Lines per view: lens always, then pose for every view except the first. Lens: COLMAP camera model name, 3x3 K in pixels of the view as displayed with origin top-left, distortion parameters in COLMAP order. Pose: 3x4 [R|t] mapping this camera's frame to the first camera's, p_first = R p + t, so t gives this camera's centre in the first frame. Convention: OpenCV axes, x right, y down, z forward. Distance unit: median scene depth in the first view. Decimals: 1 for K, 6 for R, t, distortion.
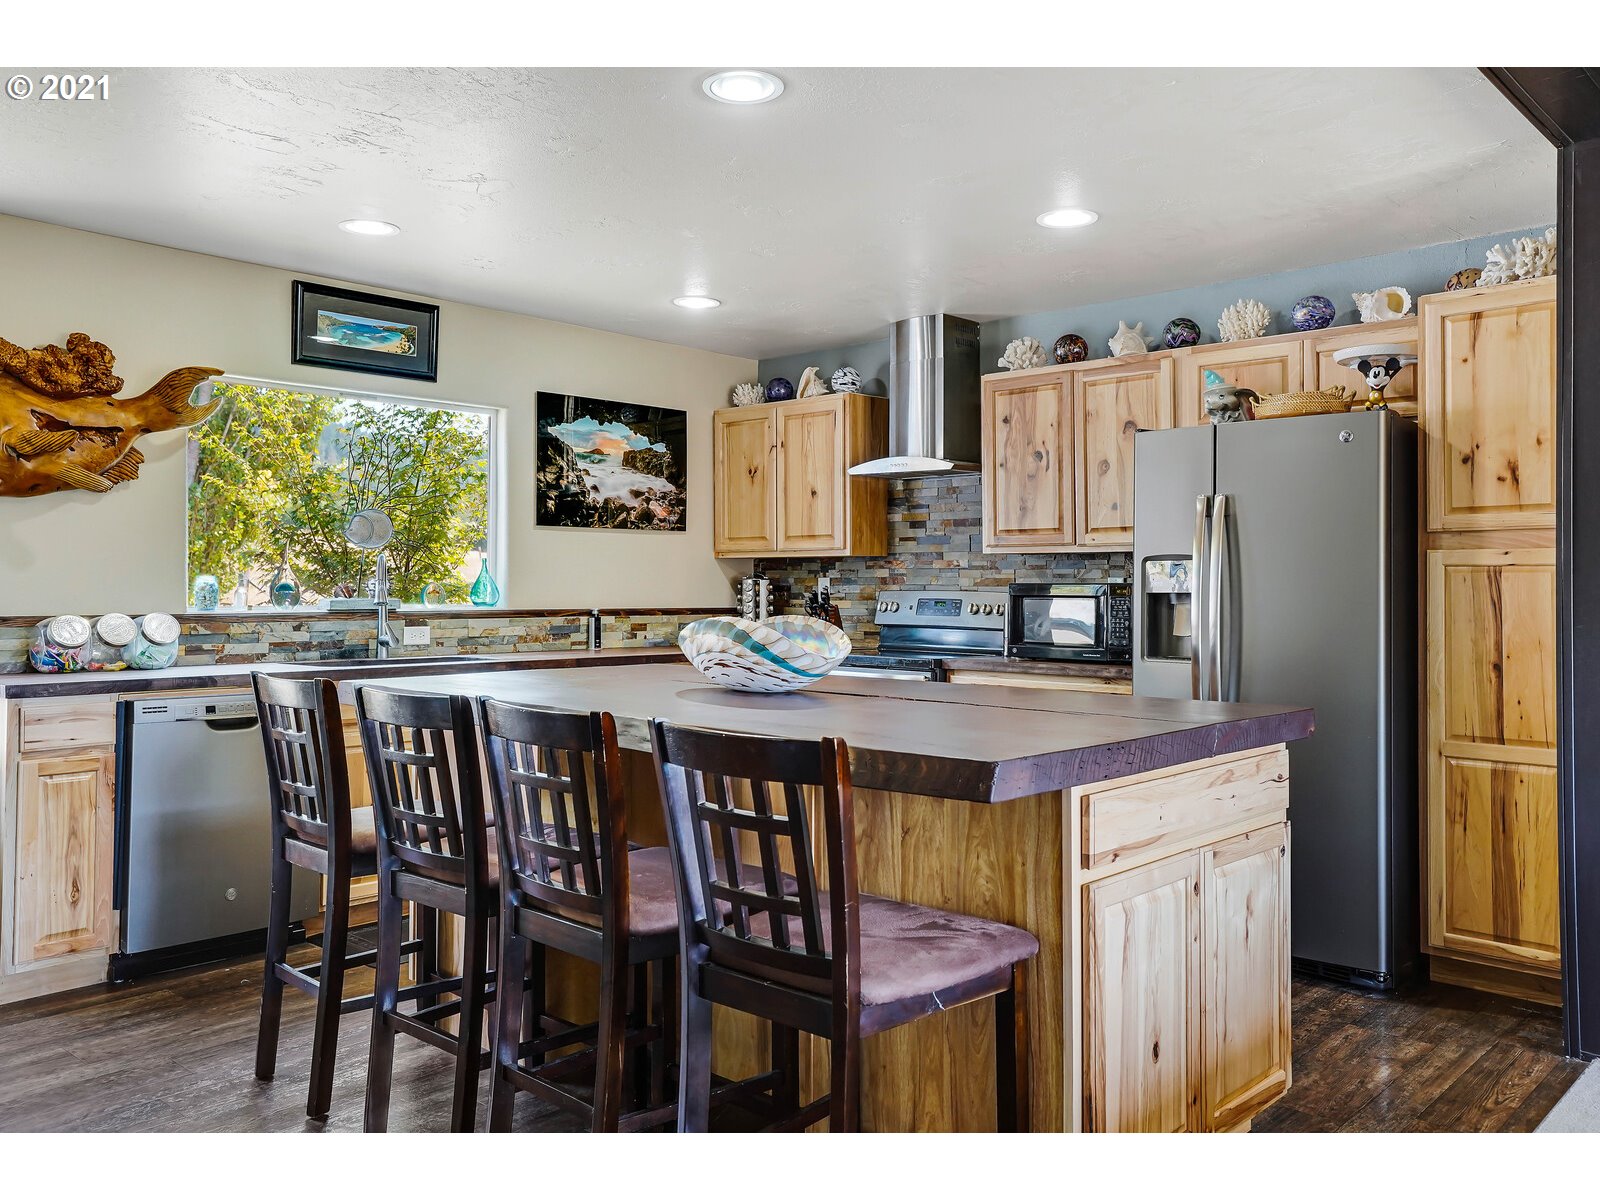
lens RADIAL K [[1270.1, 0, 797.2], [0, 1270.1, 583.5], [0, 0, 1]] dist [0.013523, -0.008491]
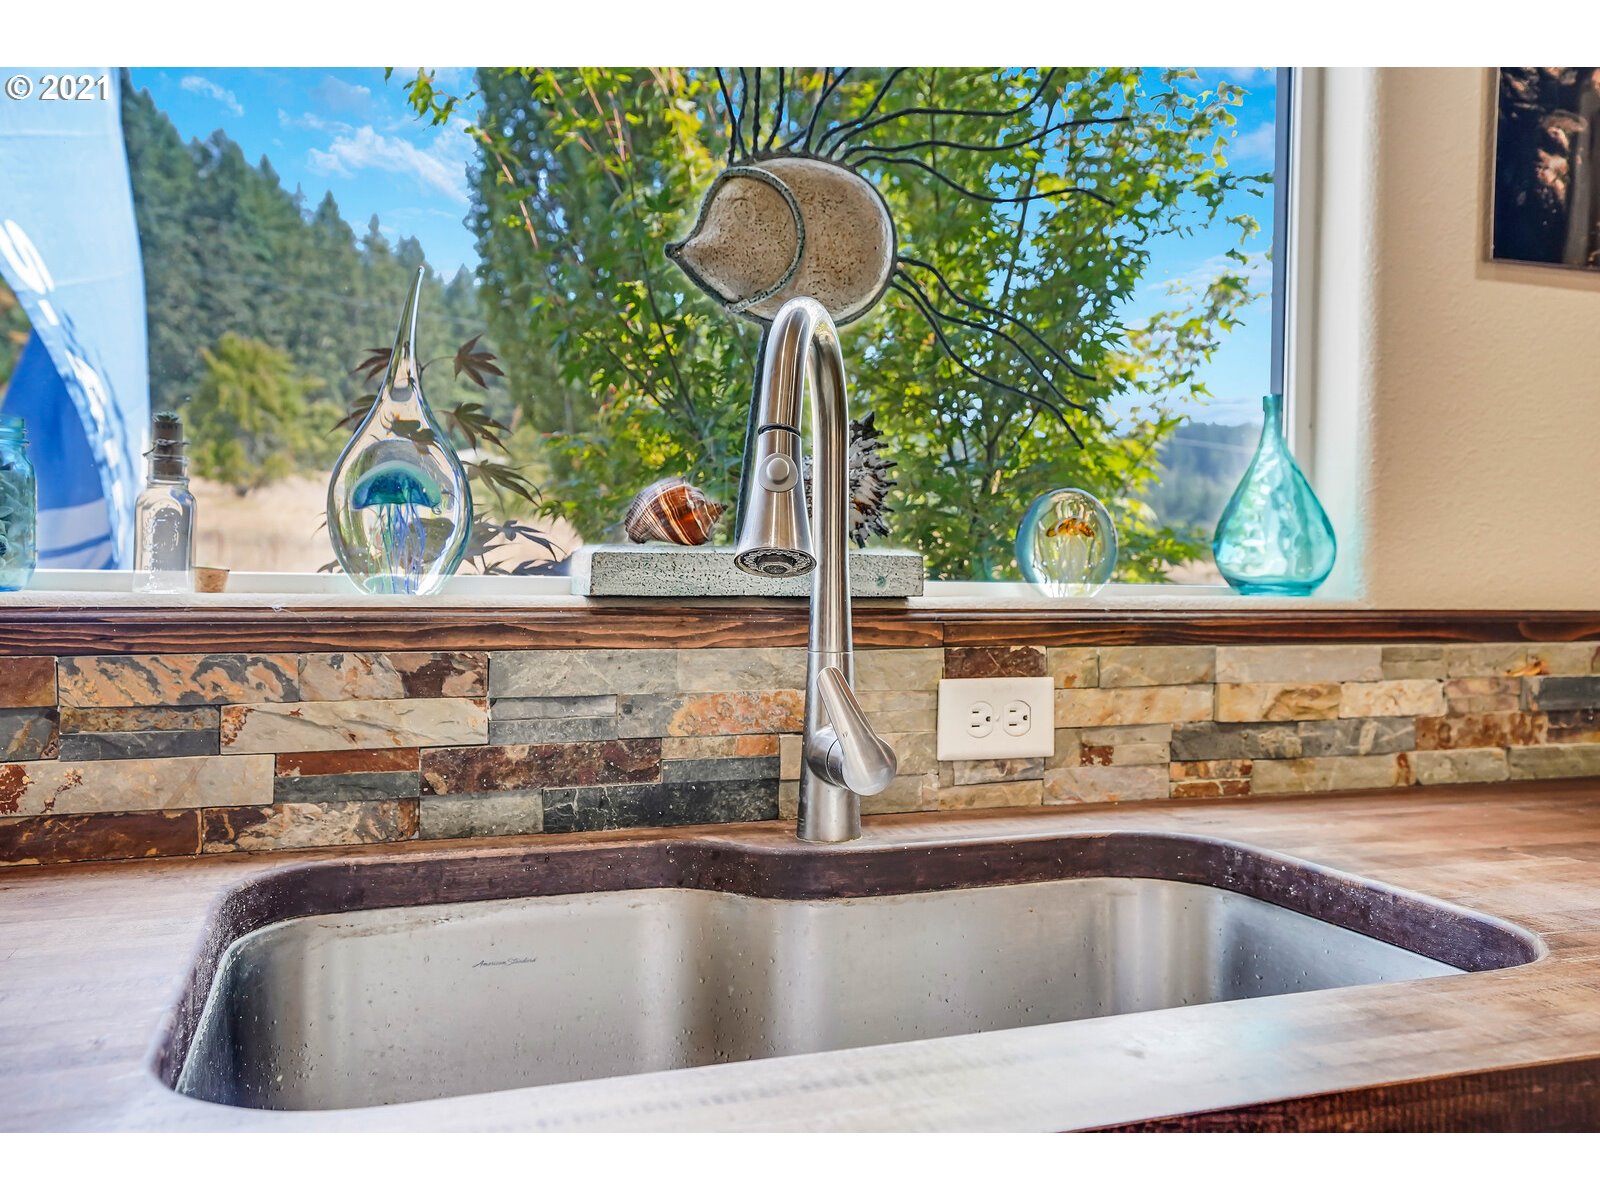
lens RADIAL K [[1270.1, 0, 816.8], [0, 1270.1, 616.7], [0, 0, 1]] dist [0.013523, -0.008491]
pose [[0.885340, 0.012600, -0.464774, -0.219845], [-0.002615, 0.999752, 0.022121, 0.017906], [0.464938, -0.018370, 0.885153, 0.775402]]
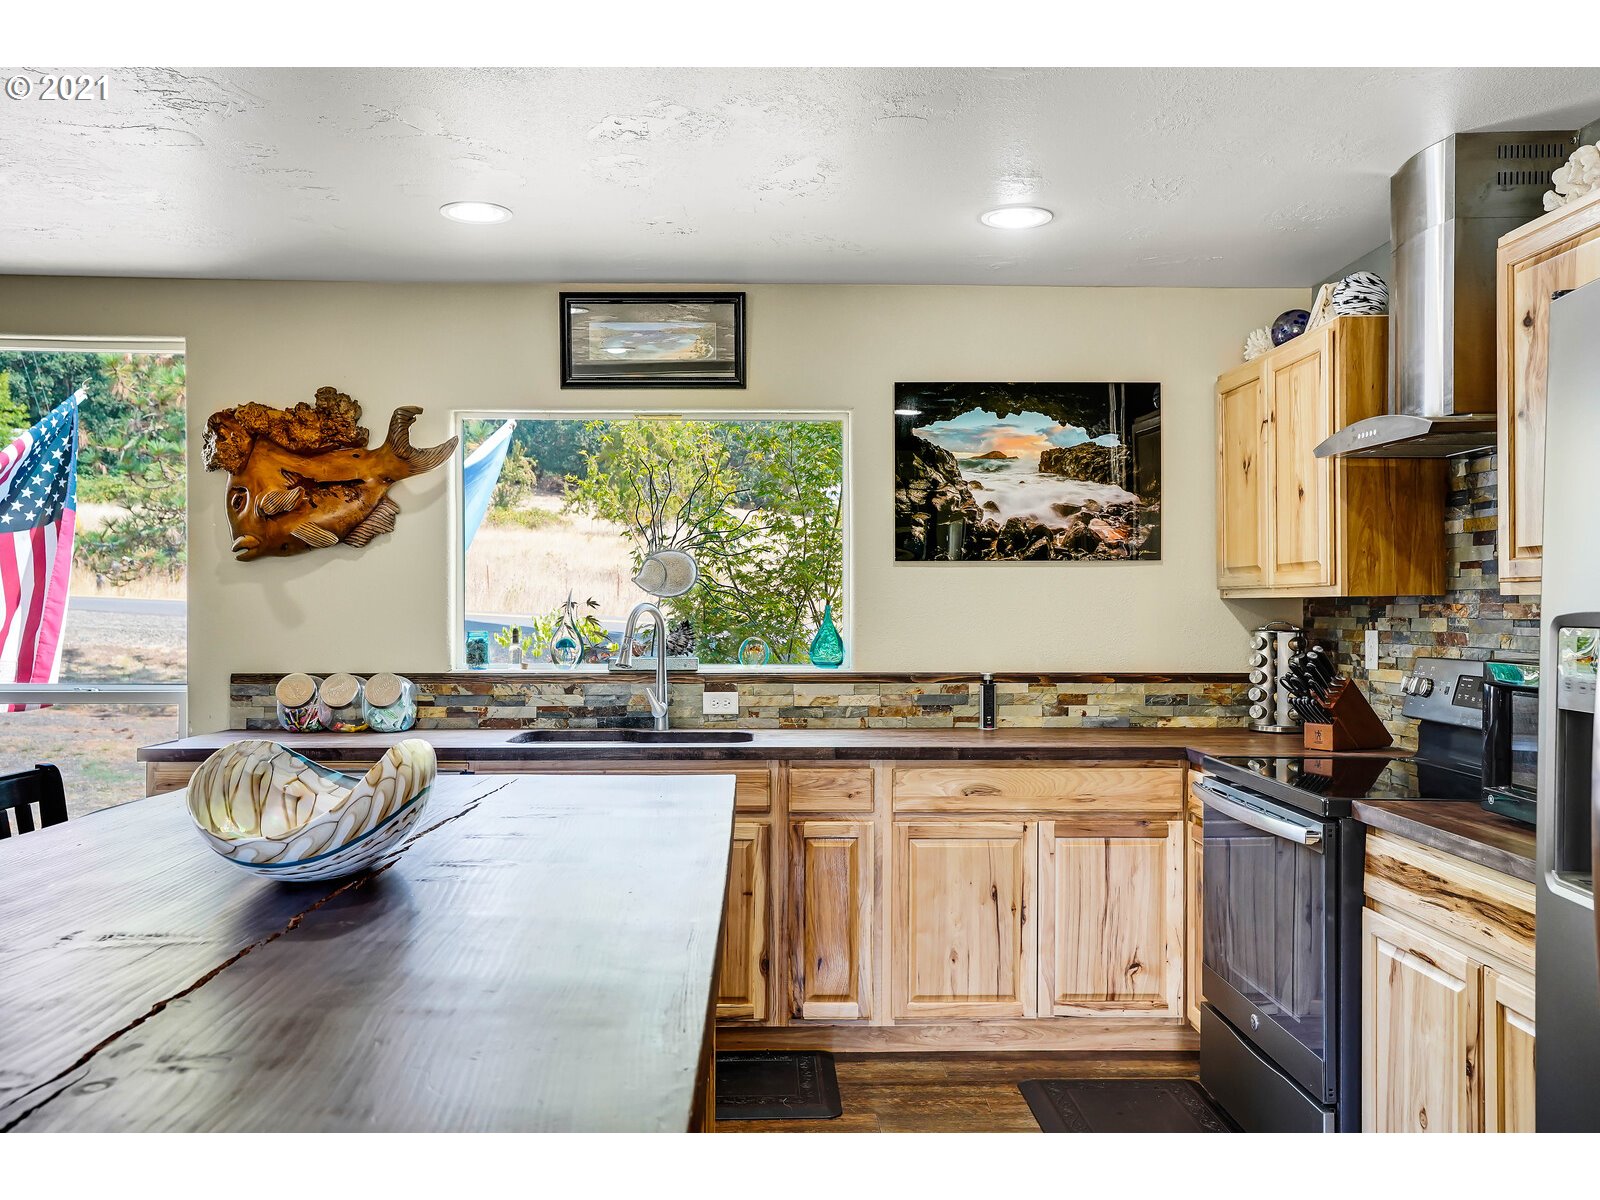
lens RADIAL K [[1270.1, 0, 785.1], [0, 1270.1, 626.8], [0, 0, 1]] dist [0.013523, -0.008491]
pose [[0.695706, 0.009787, -0.718260, 0.311377], [0.004754, 0.999823, 0.018228, -0.022332], [0.718311, -0.016096, 0.695536, 0.456332]]
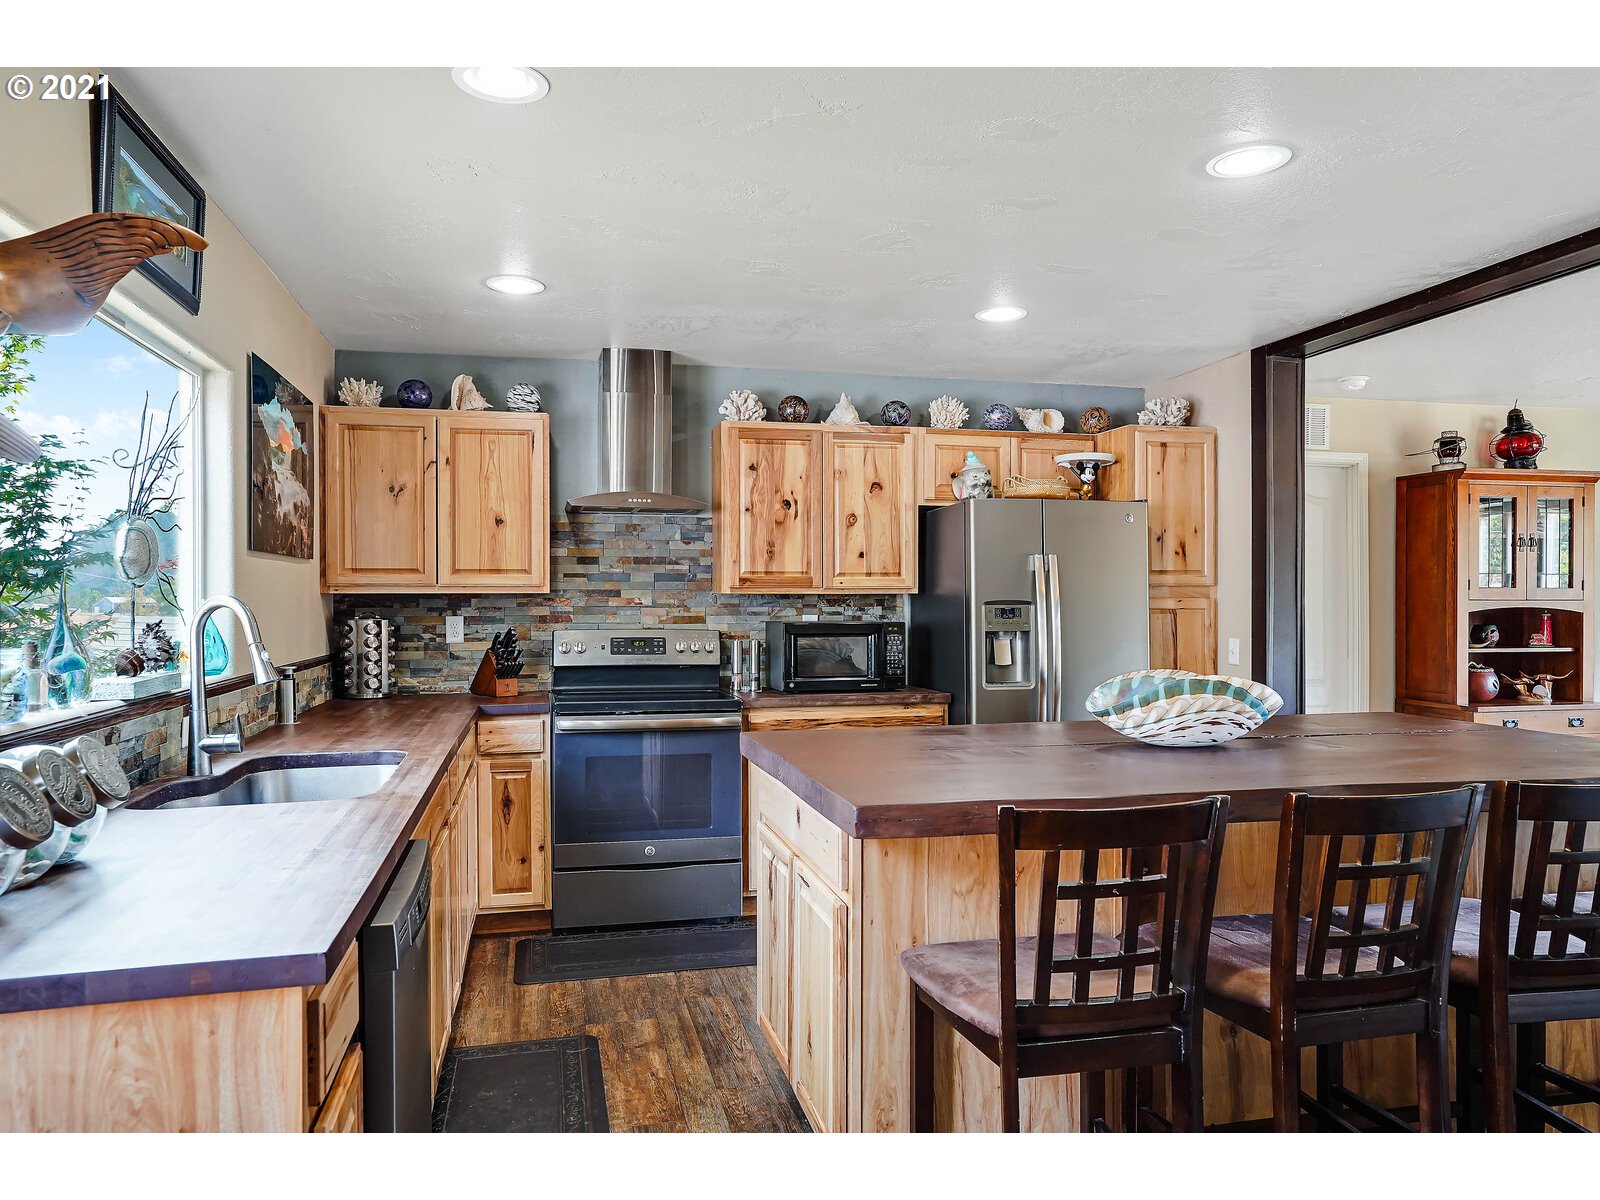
lens RADIAL K [[1106.2, 0, 800.9], [0, 1106.2, 596.5], [0, 0, 1]] dist [0.004346, 0.004776]
pose [[0.546683, -0.002992, 0.837335, -0.578236], [0.001127, 0.999995, 0.002837, -0.023893], [-0.837339, -0.000607, 0.546683, 0.459748]]
